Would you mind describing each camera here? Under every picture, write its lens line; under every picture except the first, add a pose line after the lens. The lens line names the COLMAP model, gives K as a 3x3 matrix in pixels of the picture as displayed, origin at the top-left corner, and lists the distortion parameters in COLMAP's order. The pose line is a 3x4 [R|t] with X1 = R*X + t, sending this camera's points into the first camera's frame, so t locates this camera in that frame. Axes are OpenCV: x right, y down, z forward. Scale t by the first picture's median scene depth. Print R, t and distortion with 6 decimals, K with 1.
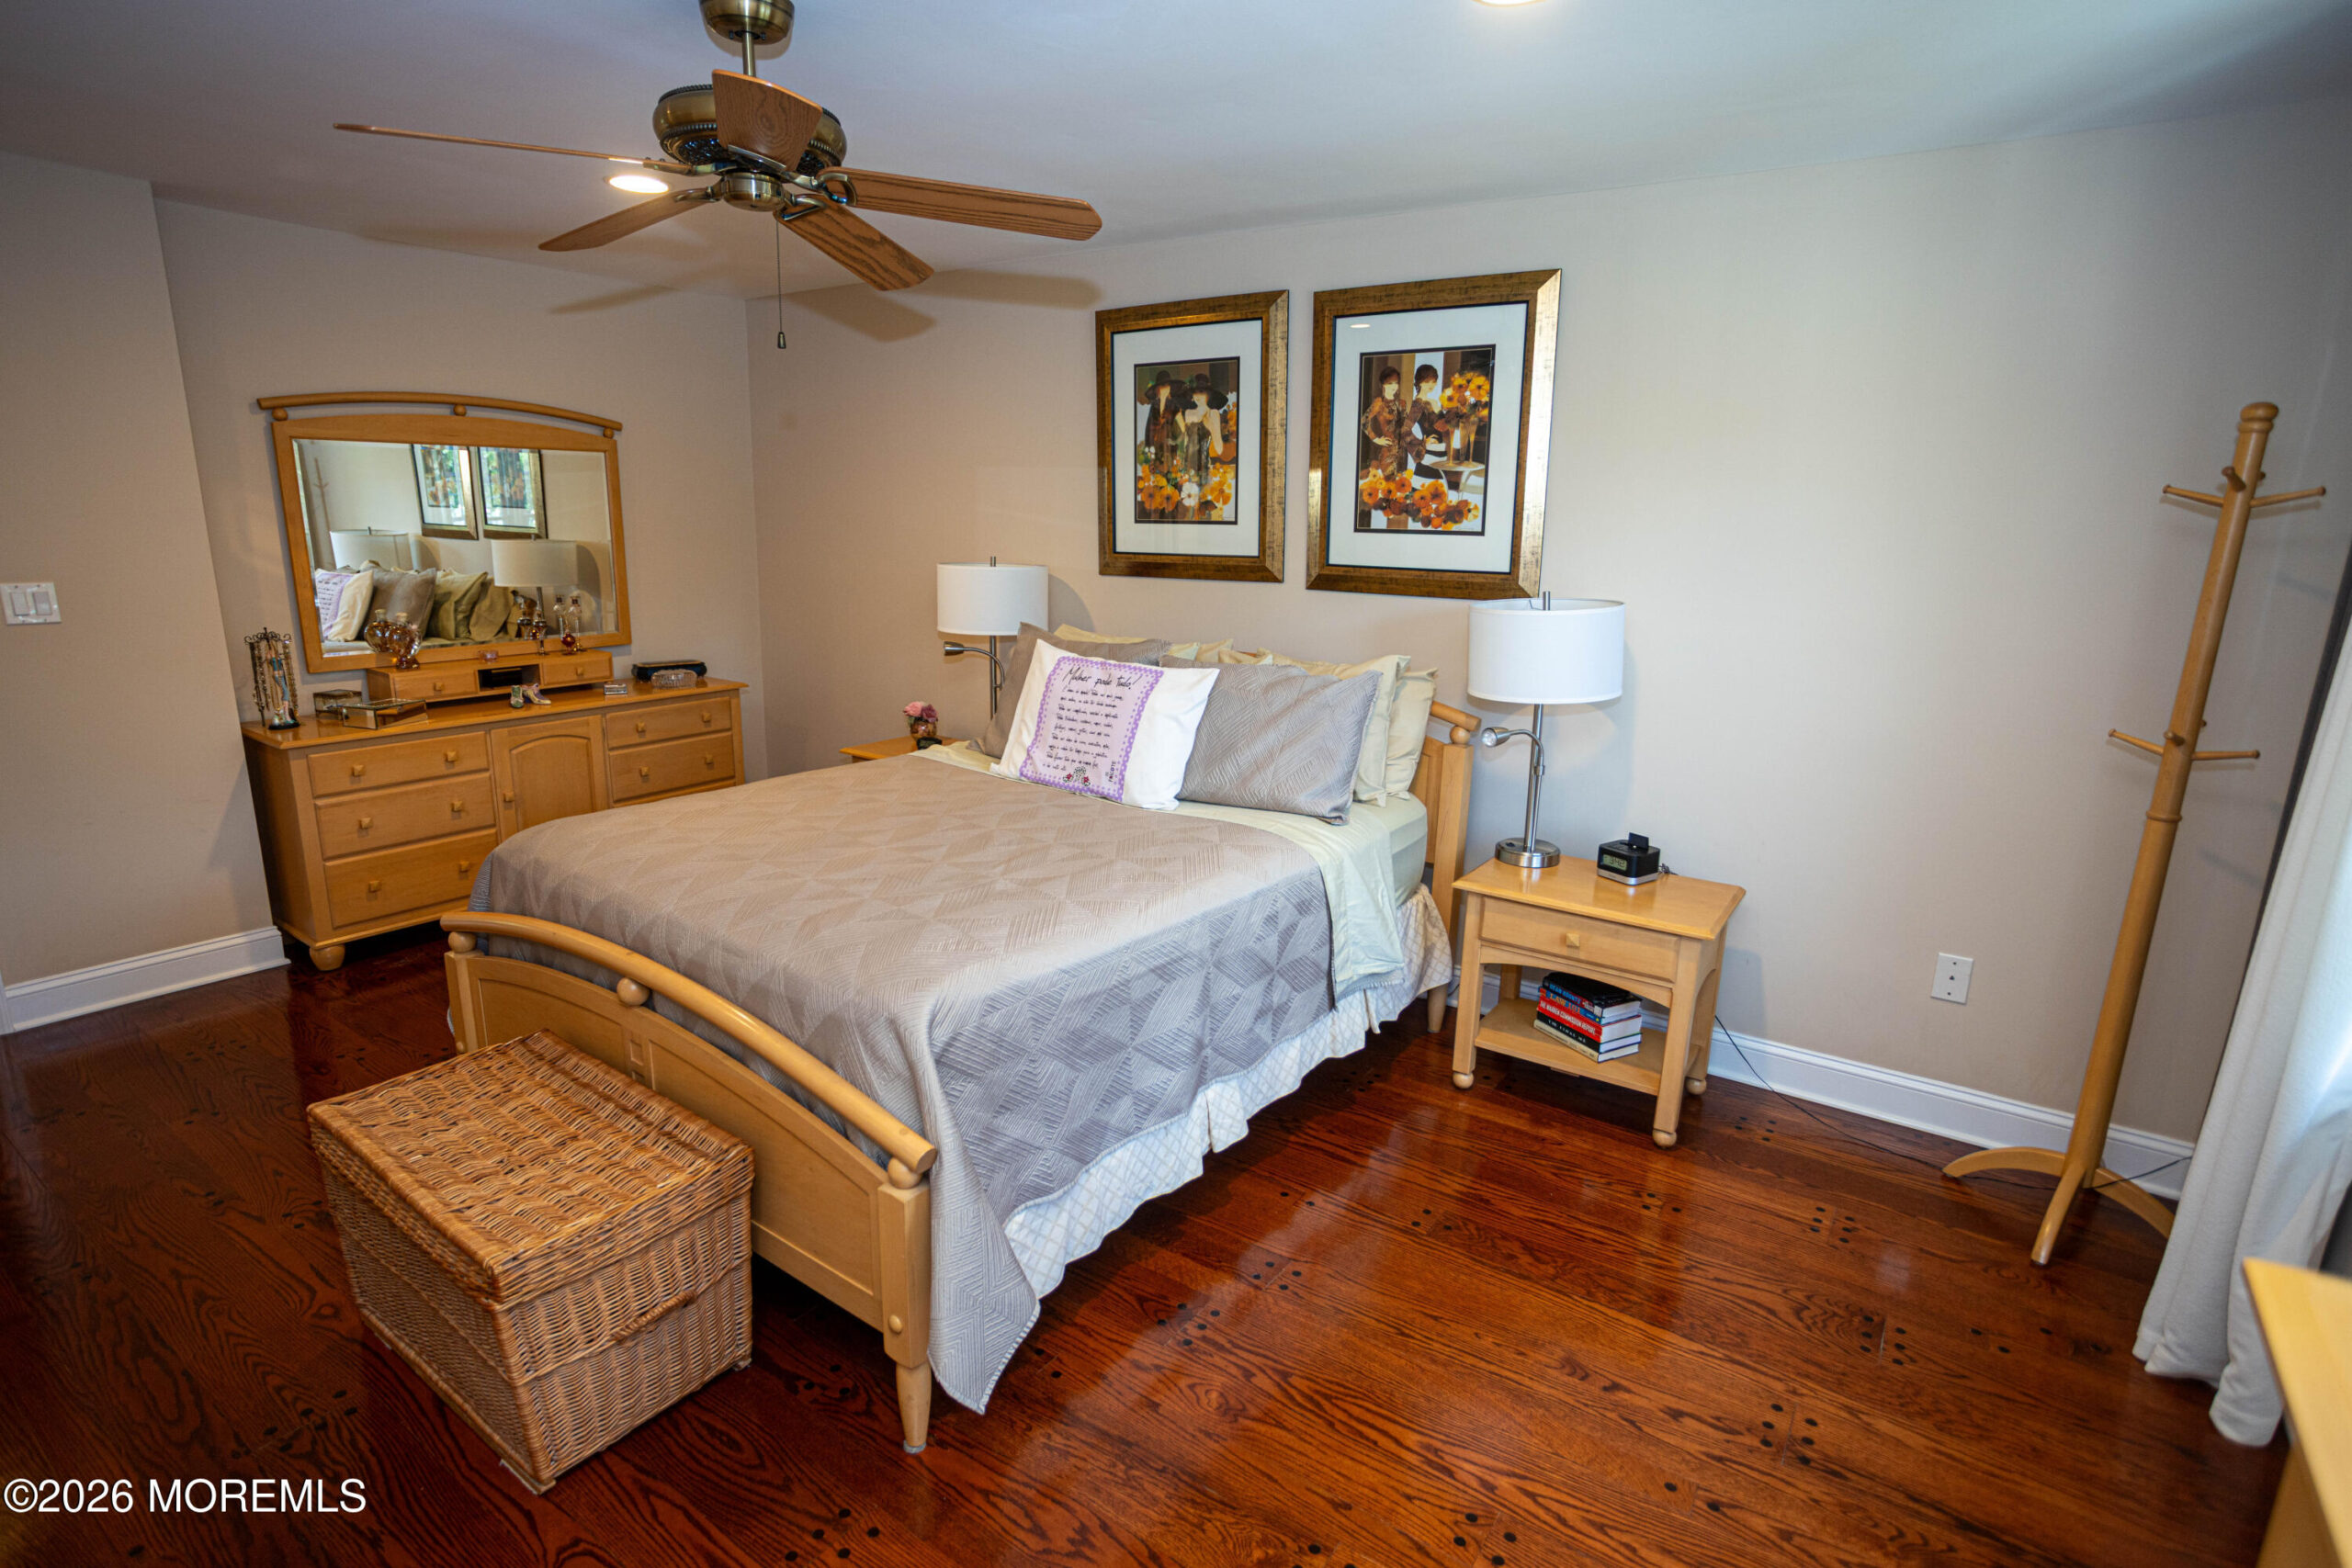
lens RADIAL K [[1170.7, 0, 1183.0], [0, 1170.7, 794.8], [0, 0, 1]] dist [-0.049385, 0.025454]
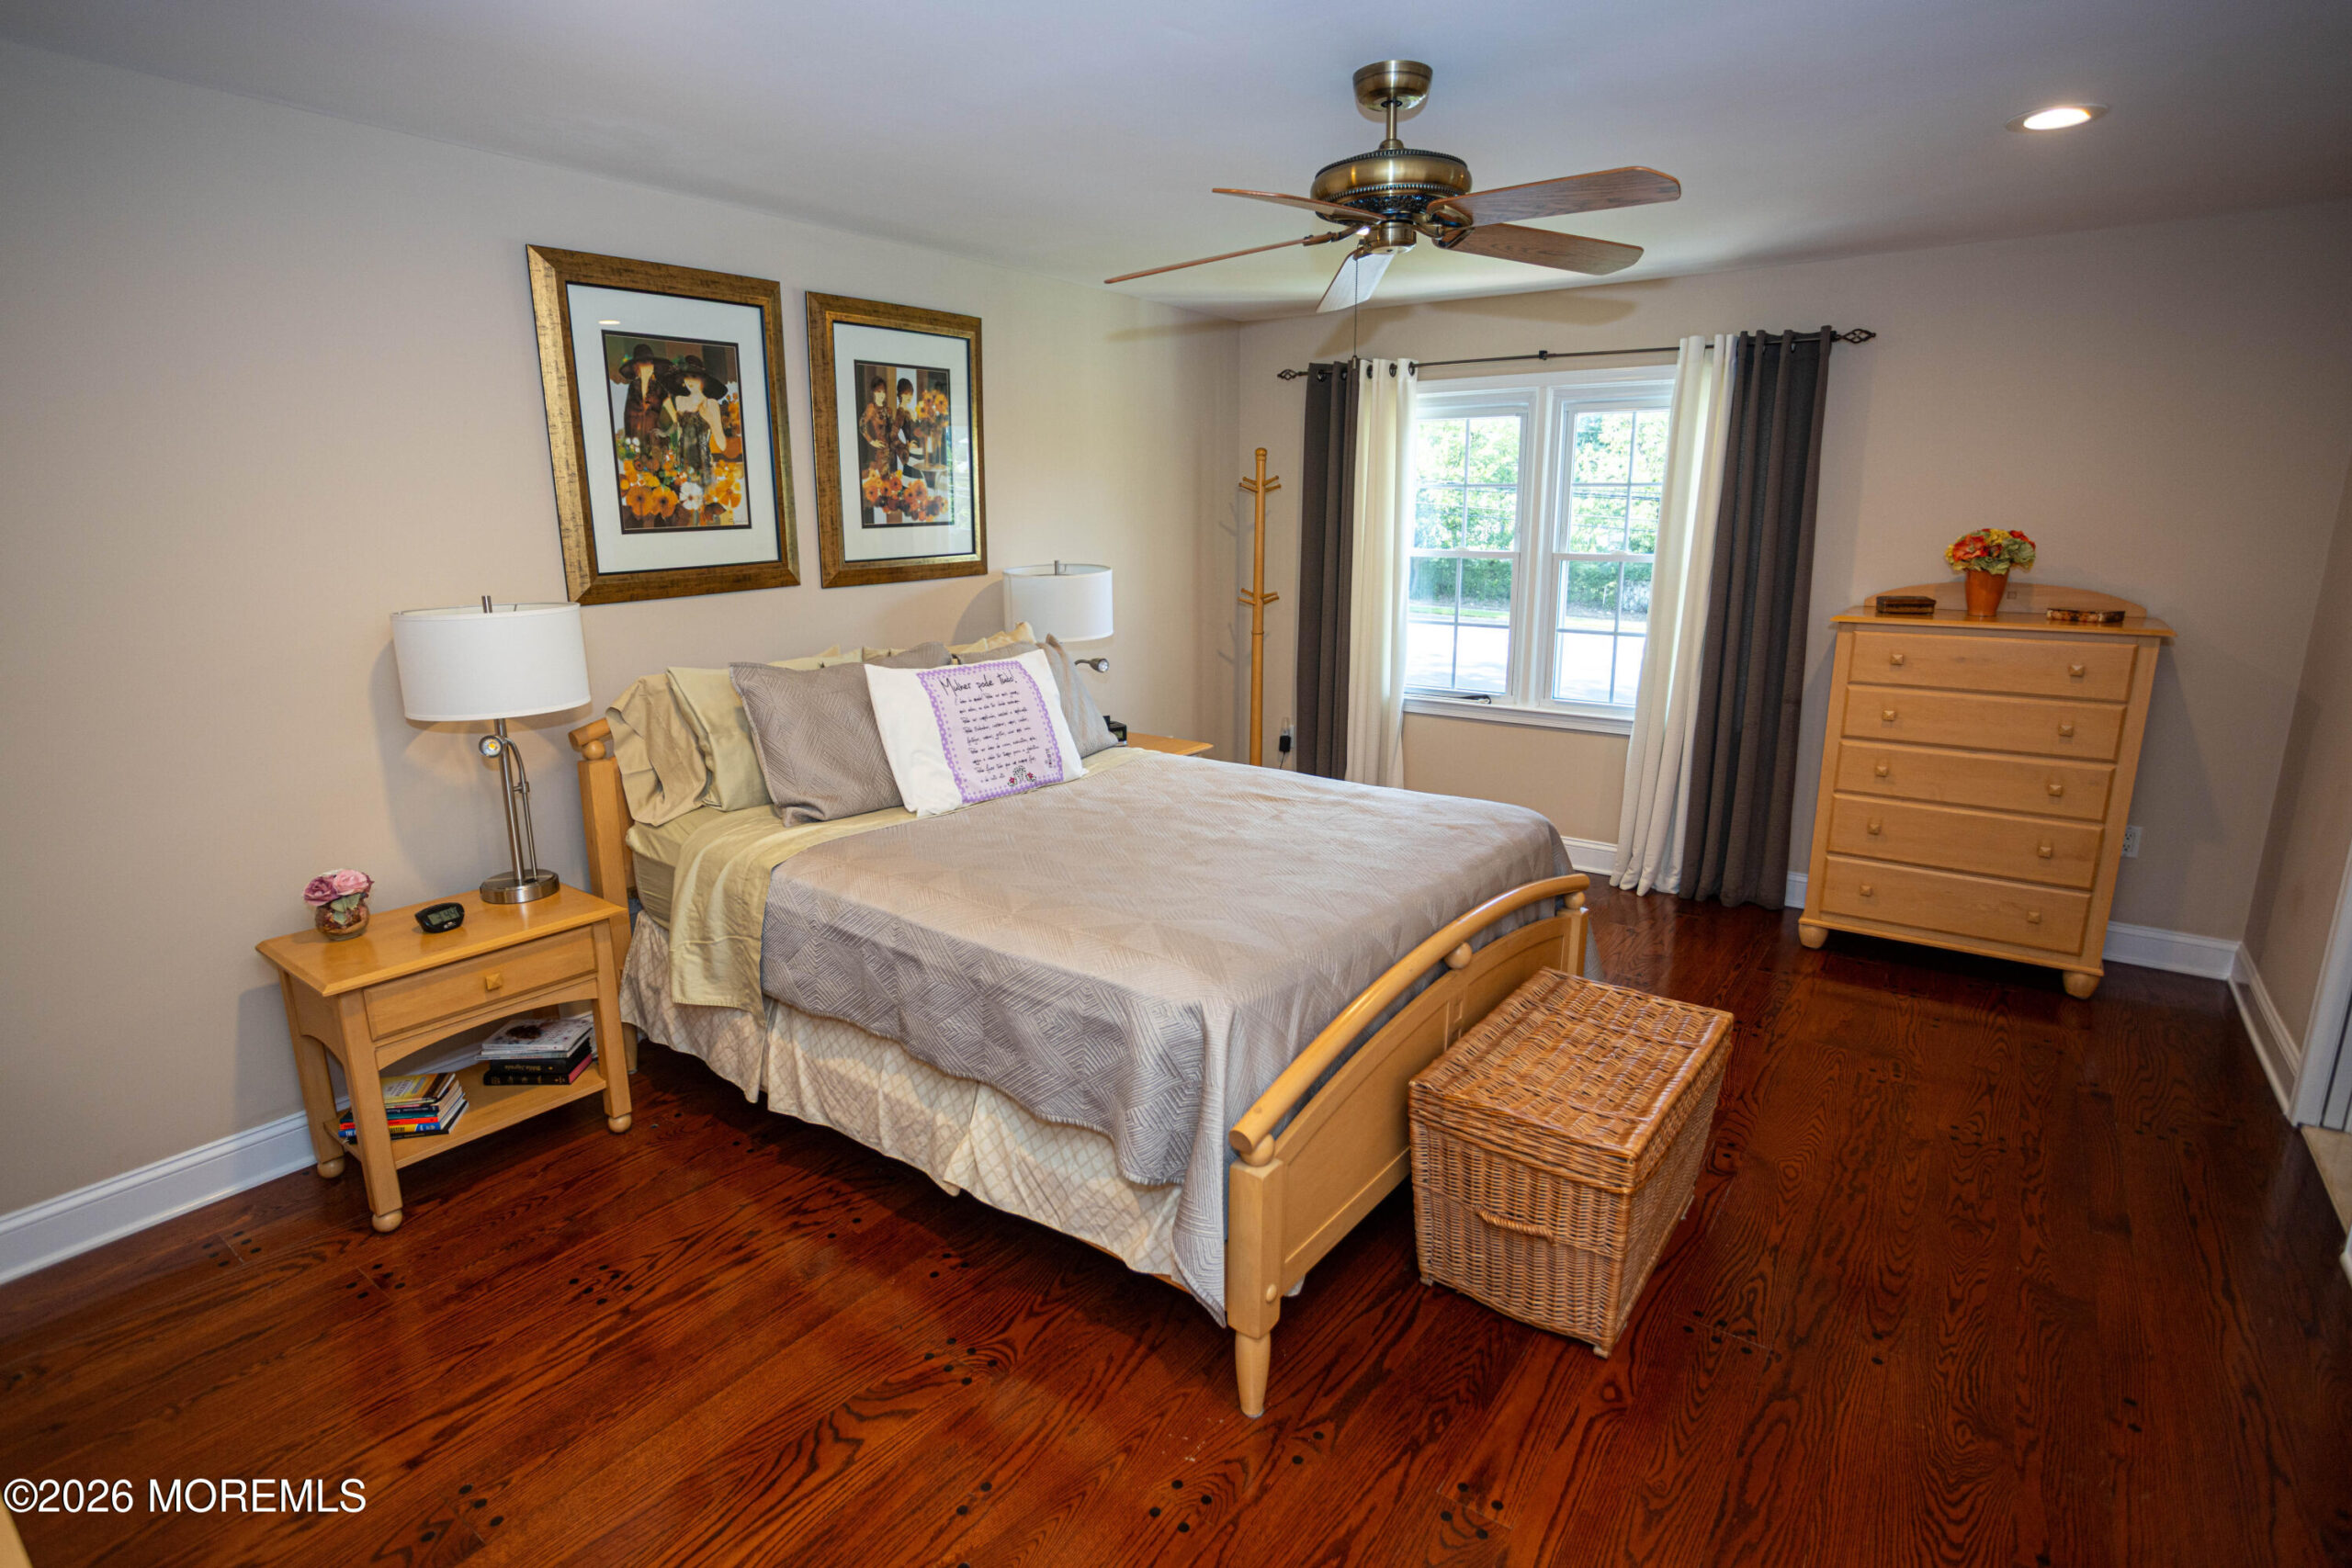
lens RADIAL K [[1170.7, 0, 1187.9], [0, 1170.7, 772.6], [0, 0, 1]] dist [-0.049385, 0.025454]
pose [[0.011528, -0.241847, 0.970246, -0.905918], [0.251397, 0.939845, 0.231282, -0.183683], [-0.967815, 0.241251, 0.071634, 0.679830]]
